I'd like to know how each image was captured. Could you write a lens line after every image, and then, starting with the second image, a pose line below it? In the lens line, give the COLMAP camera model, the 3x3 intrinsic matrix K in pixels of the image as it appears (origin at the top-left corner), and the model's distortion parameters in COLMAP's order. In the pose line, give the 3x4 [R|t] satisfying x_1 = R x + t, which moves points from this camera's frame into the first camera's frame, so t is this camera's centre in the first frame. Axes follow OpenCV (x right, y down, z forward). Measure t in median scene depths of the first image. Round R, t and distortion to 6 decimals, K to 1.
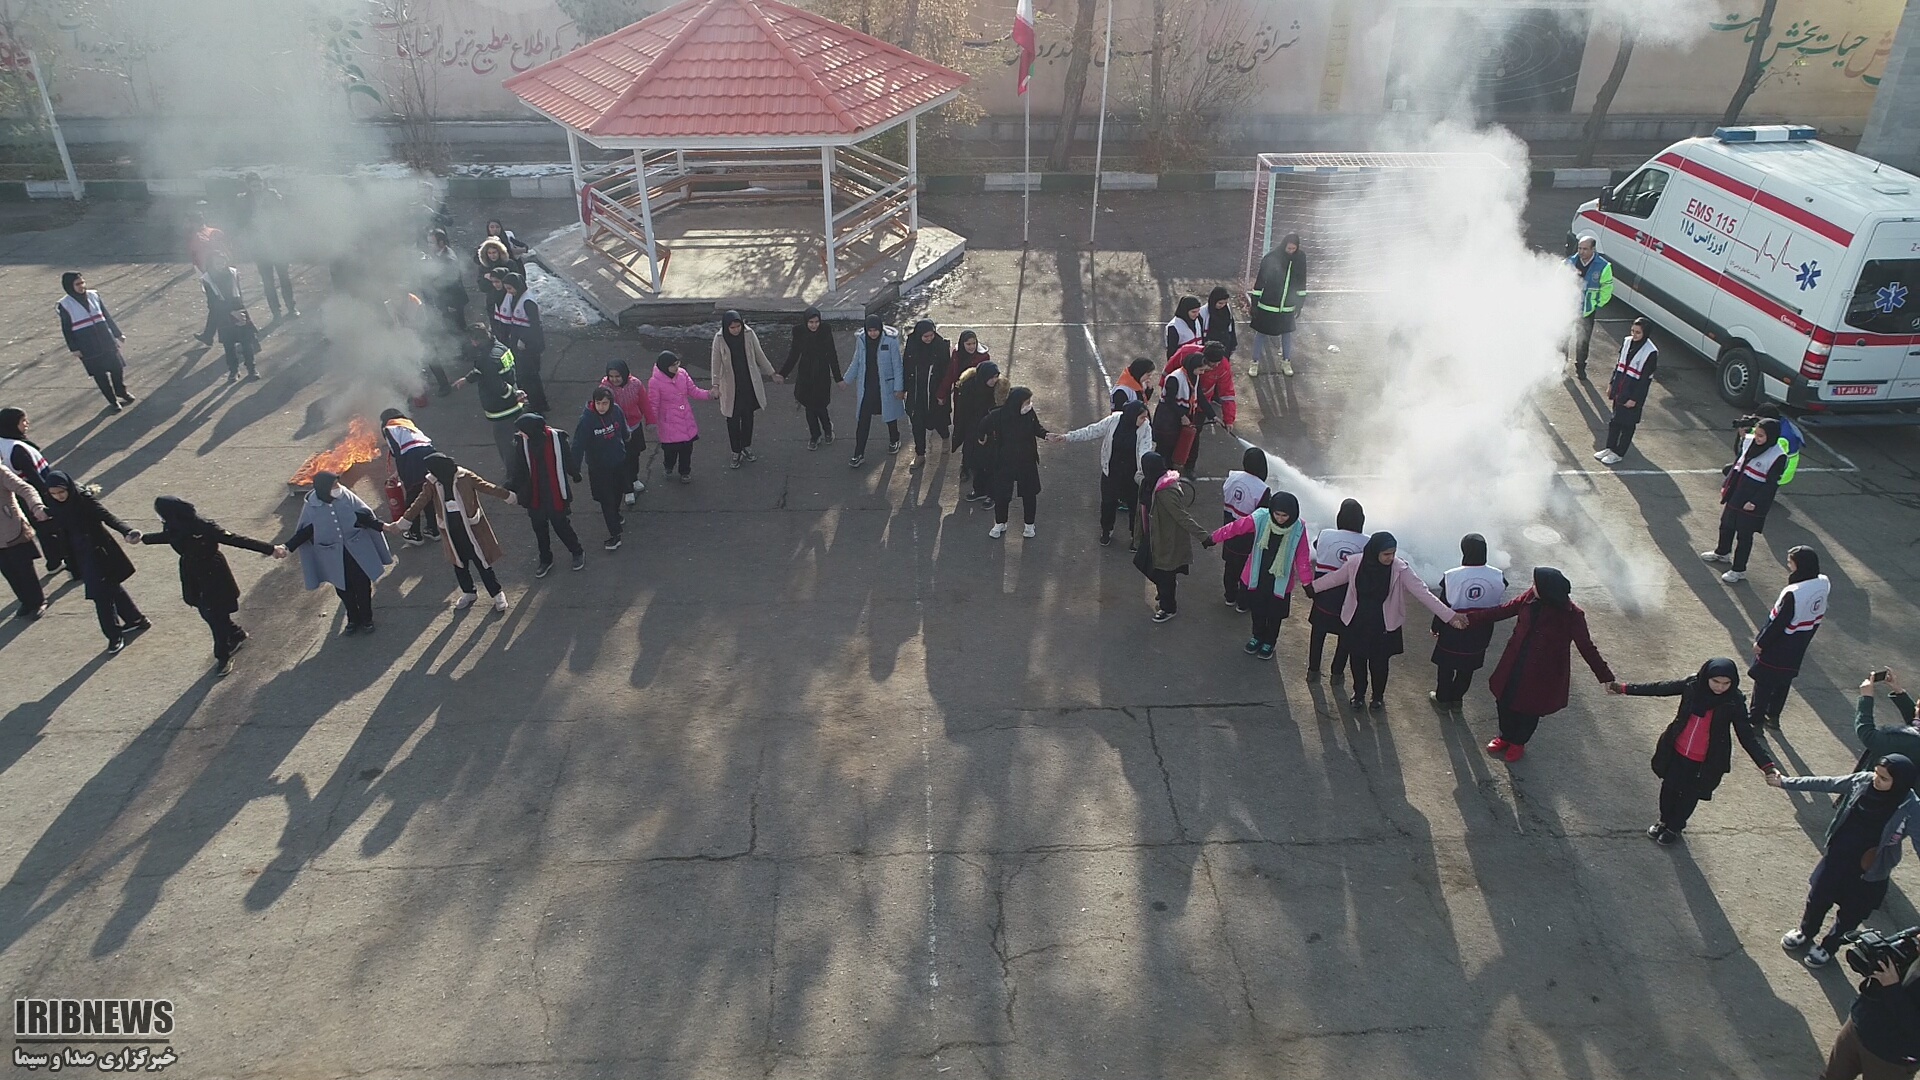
lens RADIAL K [[1340.1, 0, 960.0], [0, 1340.1, 540.0], [0, 0, 1]] dist [0.002290, 0.002091]
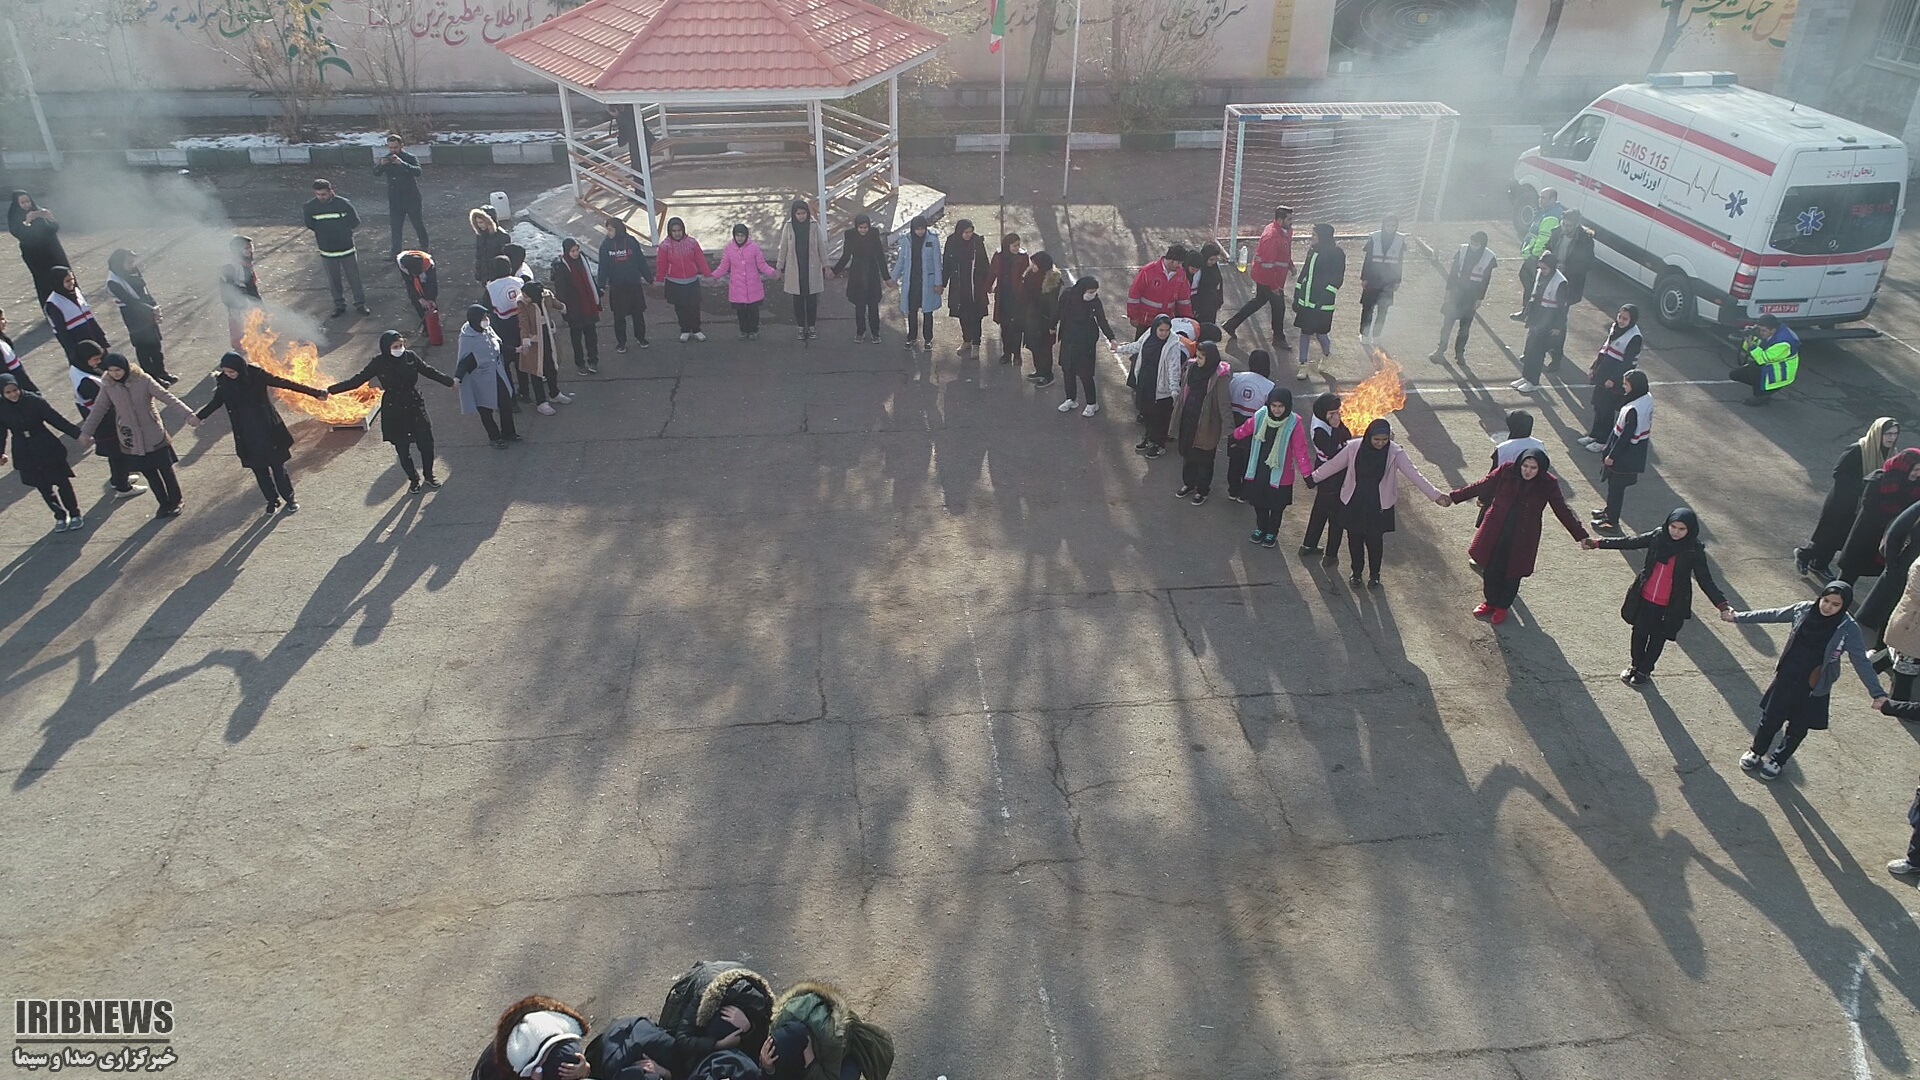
lens RADIAL K [[1340.0, 0, 959.7], [0, 1340.0, 547.4], [0, 0, 1]] dist [0.002185, 0.001025]
pose [[0.998319, -0.026405, 0.051603, -0.062828], [0.025990, 0.999624, 0.008684, 0.056624], [-0.051813, -0.007328, 0.998630, -0.060634]]
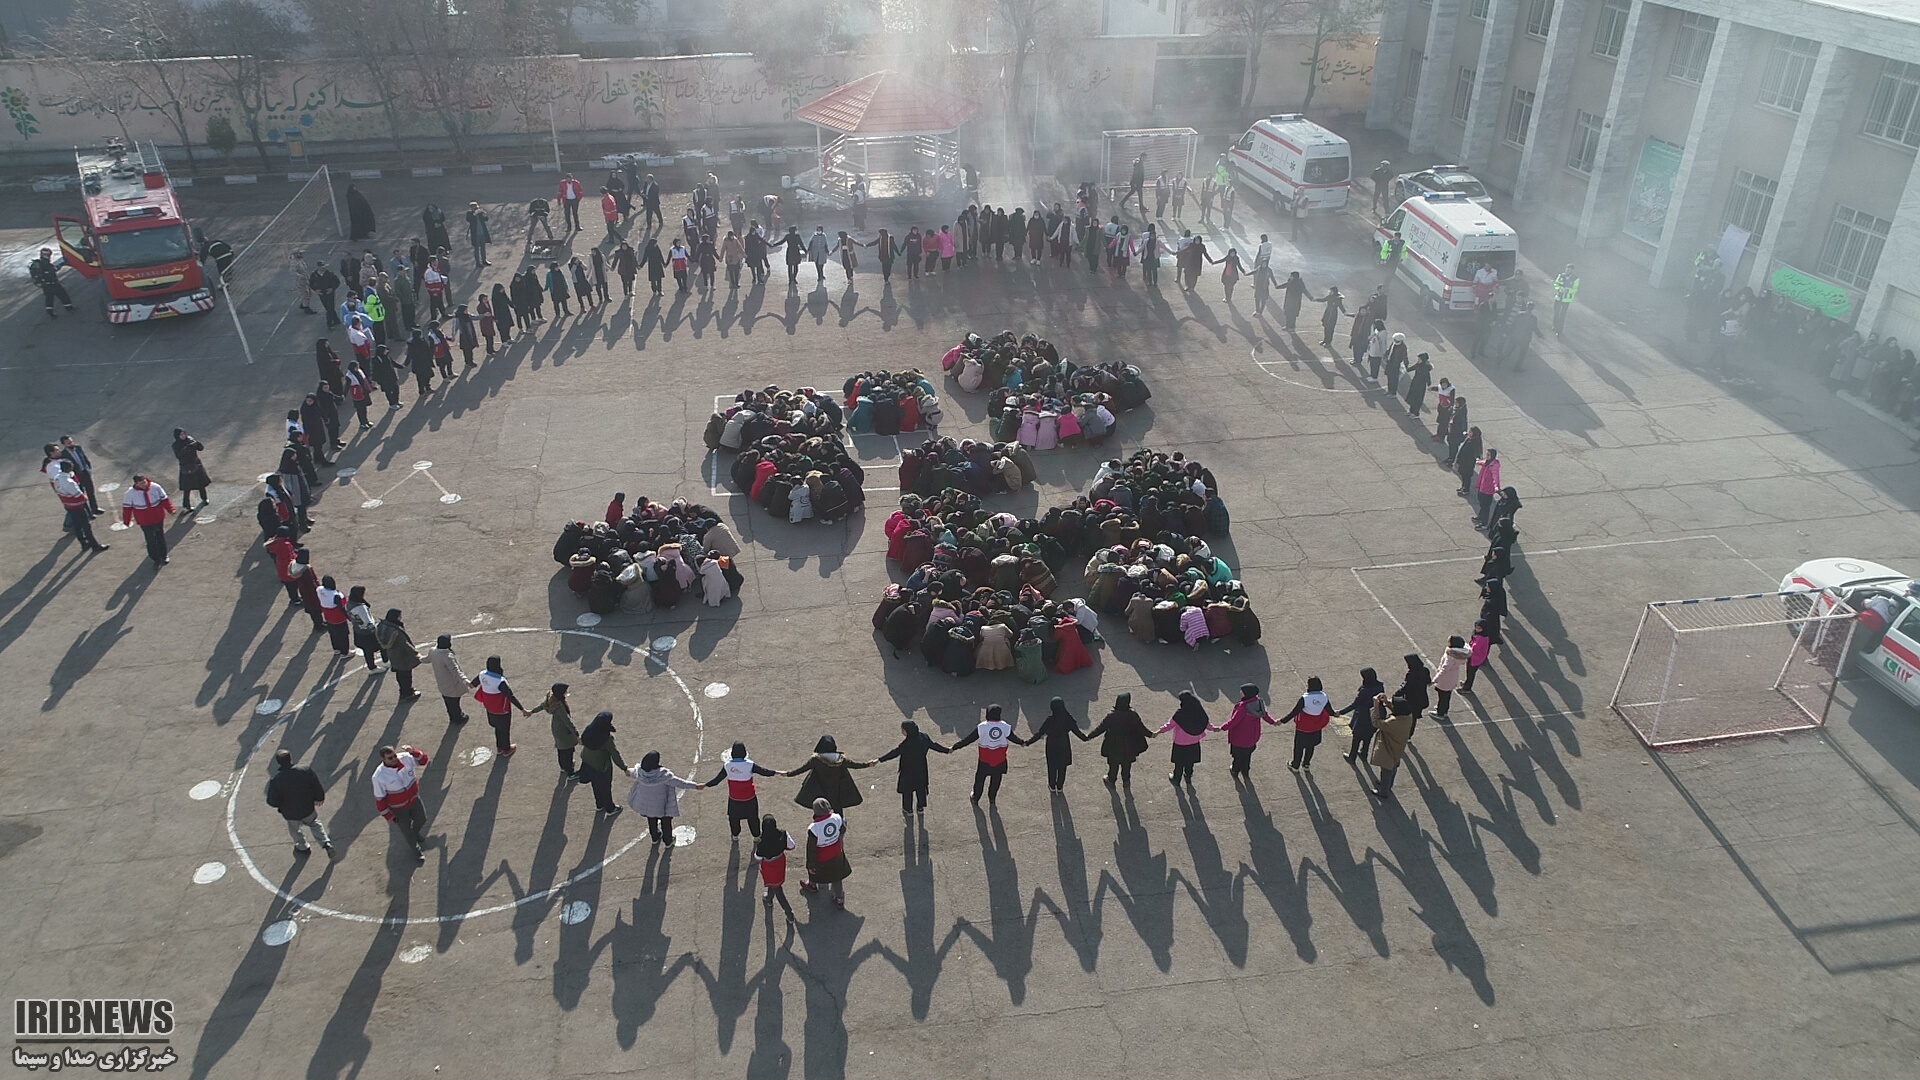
lens RADIAL K [[1340.1, 0, 960.0], [0, 1340.1, 540.0], [0, 0, 1]] dist [0.002290, 0.002091]
pose [[0.989525, -0.070503, 0.125971, -0.504599], [0.069959, 0.997512, 0.008750, 0.534355], [-0.126275, 0.000154, 0.991995, -1.787718]]
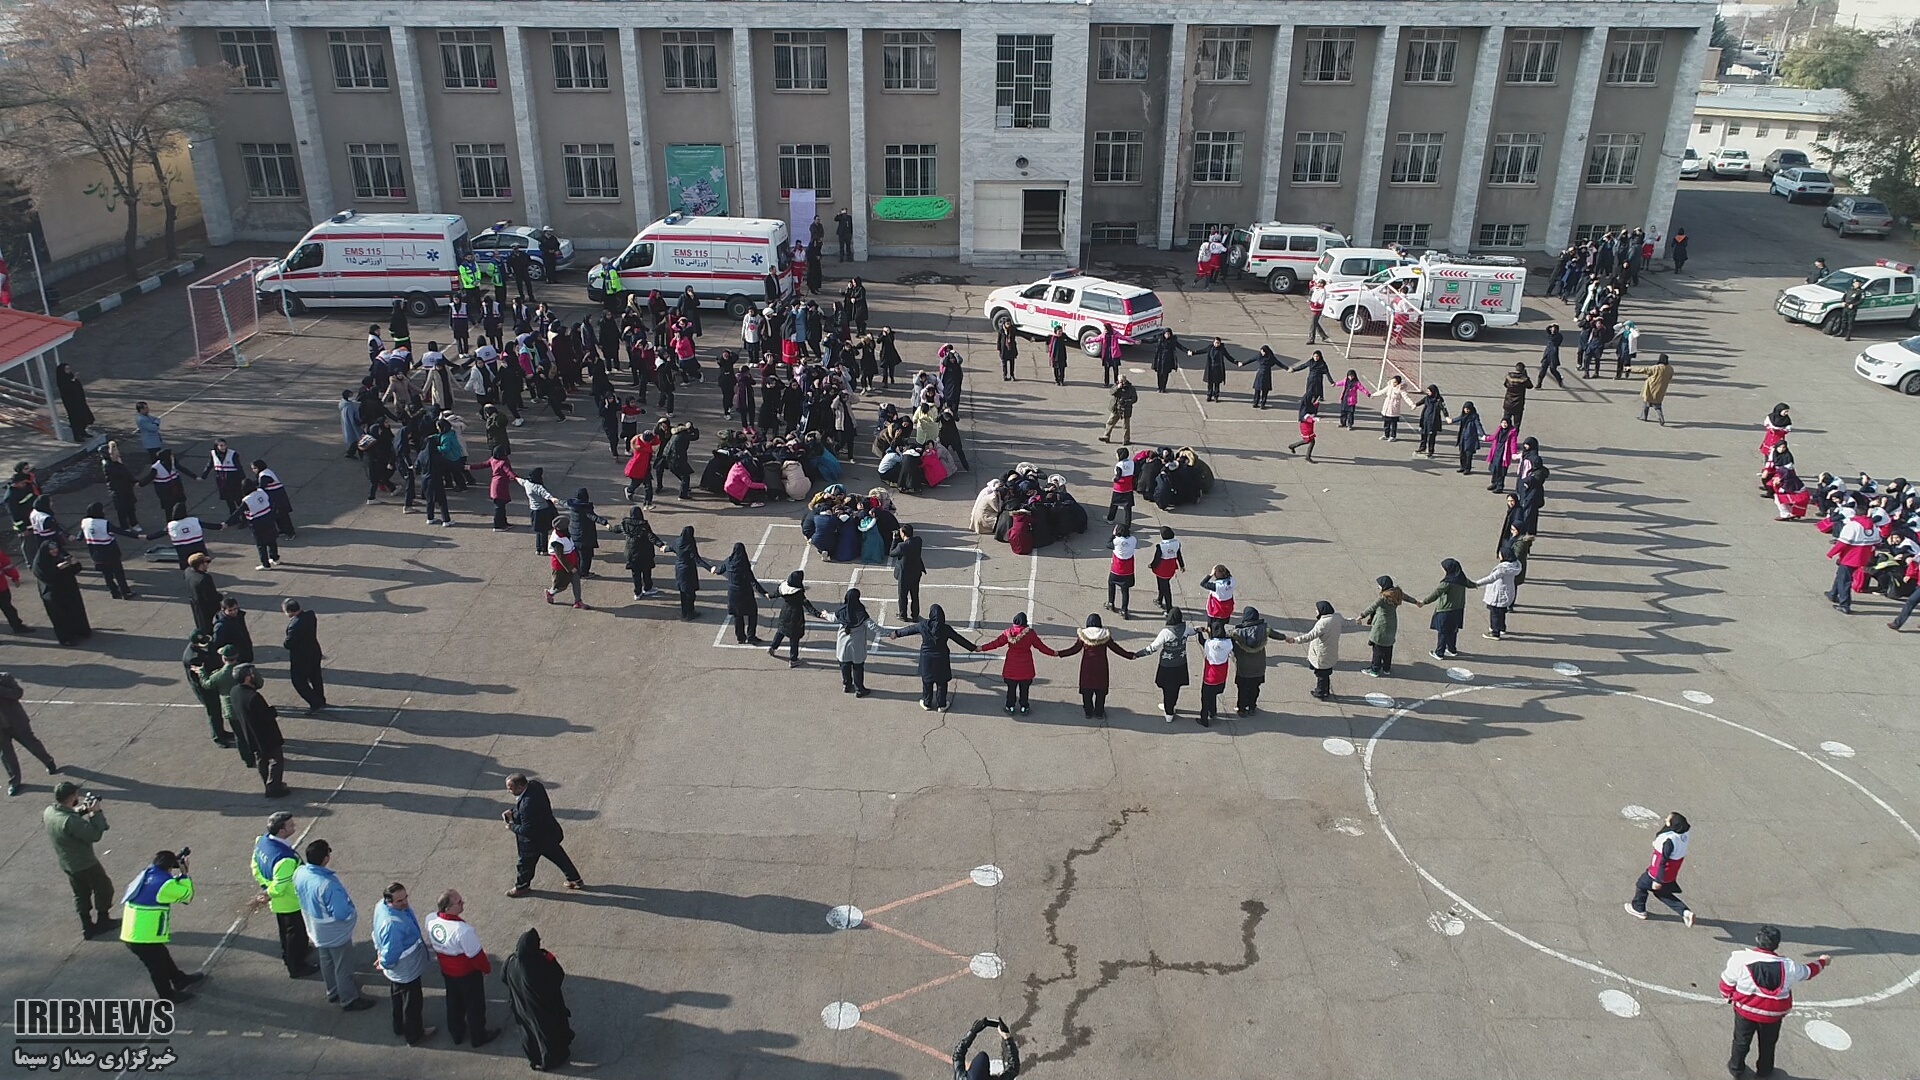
lens RADIAL K [[1340.1, 0, 960.0], [0, 1340.1, 540.0], [0, 0, 1]] dist [0.002290, 0.002091]
pose [[0.057219, -0.421242, 0.905142, -1.802122], [0.494283, 0.799666, 0.340909, -0.137763], [-0.867416, 0.427890, 0.253969, -0.266206]]
